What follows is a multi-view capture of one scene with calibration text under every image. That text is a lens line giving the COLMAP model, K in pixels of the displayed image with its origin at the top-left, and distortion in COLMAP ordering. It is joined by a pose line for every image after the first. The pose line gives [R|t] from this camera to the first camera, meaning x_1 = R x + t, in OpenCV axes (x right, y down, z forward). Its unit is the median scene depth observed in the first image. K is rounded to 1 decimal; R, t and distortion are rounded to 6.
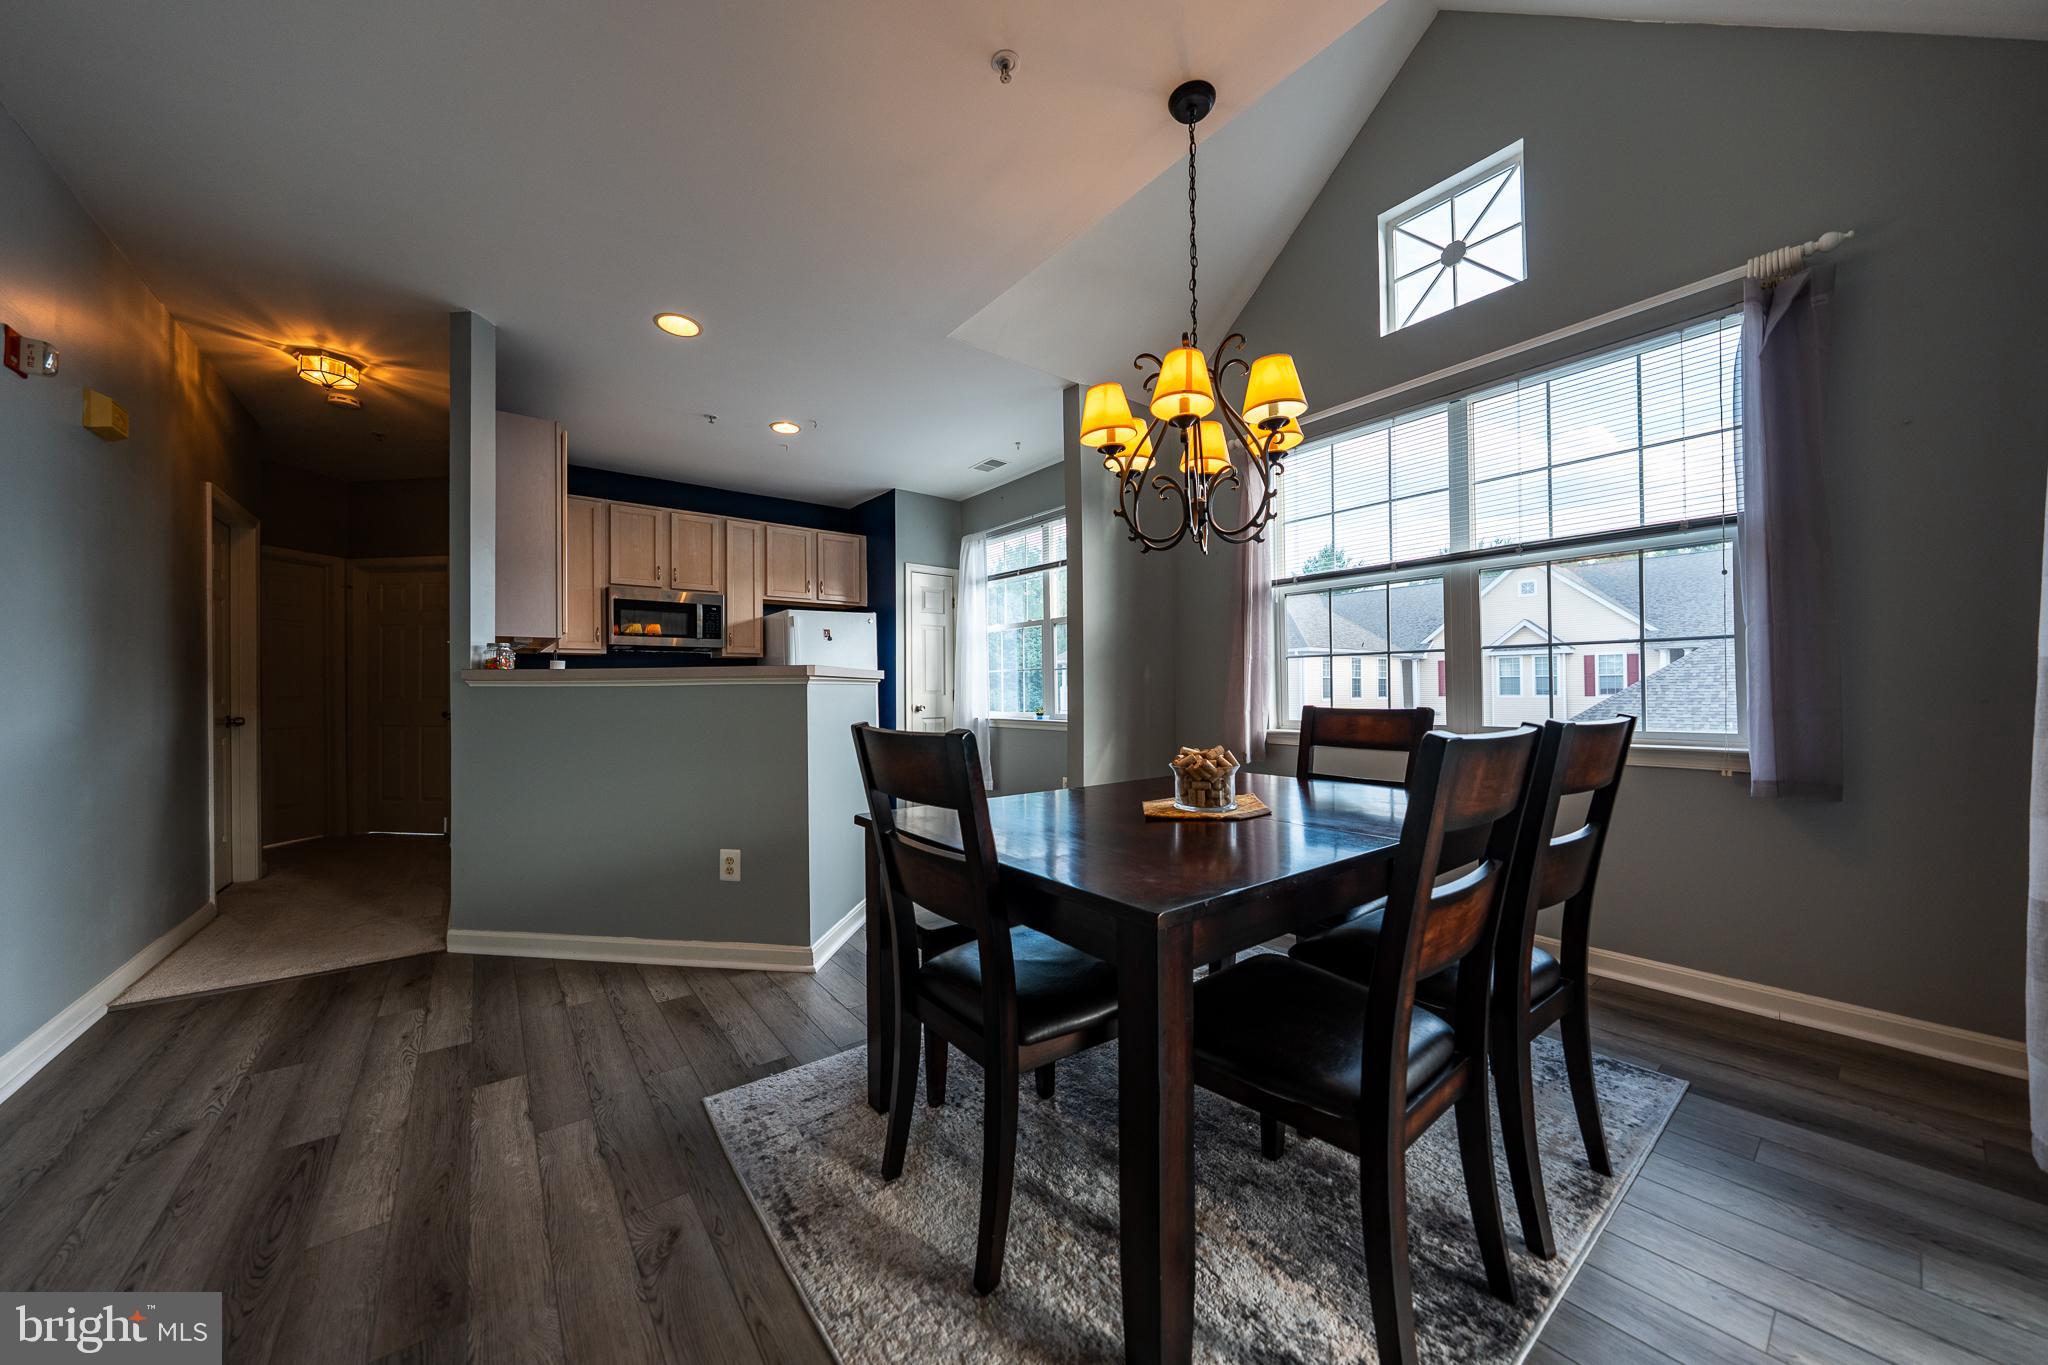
lens RADIAL K [[699.0, 0, 1027.9], [0, 699.0, 688.2], [0, 0, 1]] dist [0.000338, 0.000084]
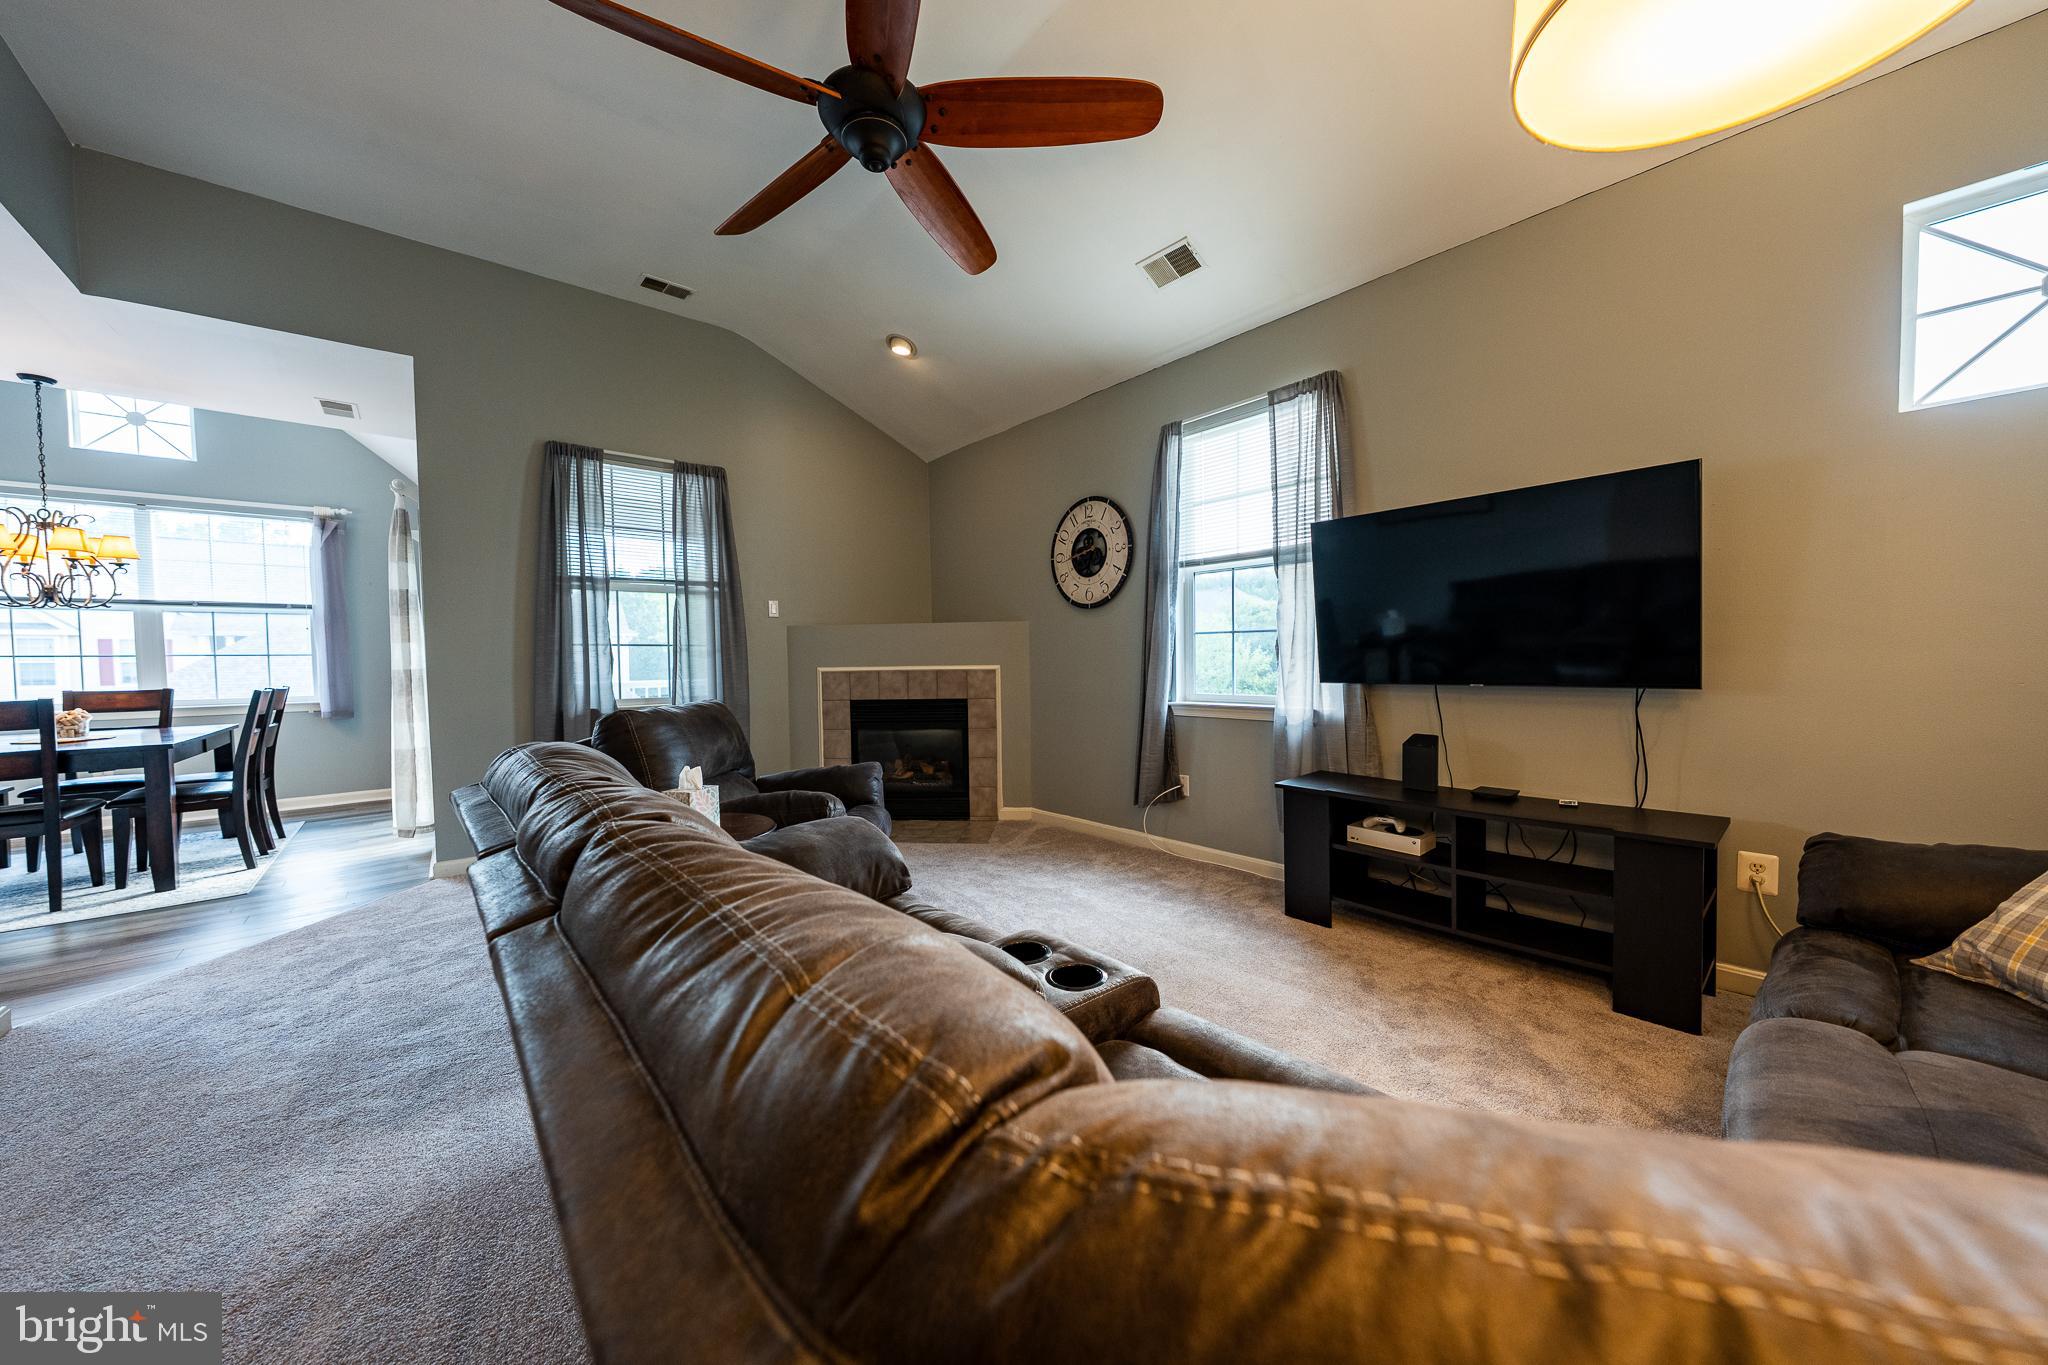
lens RADIAL K [[689.9, 0, 1026.8], [0, 689.9, 677.4], [0, 0, 1]] dist [-0.000840, -0.000051]
pose [[-0.052029, -0.012264, 0.998570, -0.695079], [0.010591, 0.999862, 0.012832, -0.001836], [-0.998589, 0.011243, -0.051892, -0.622699]]
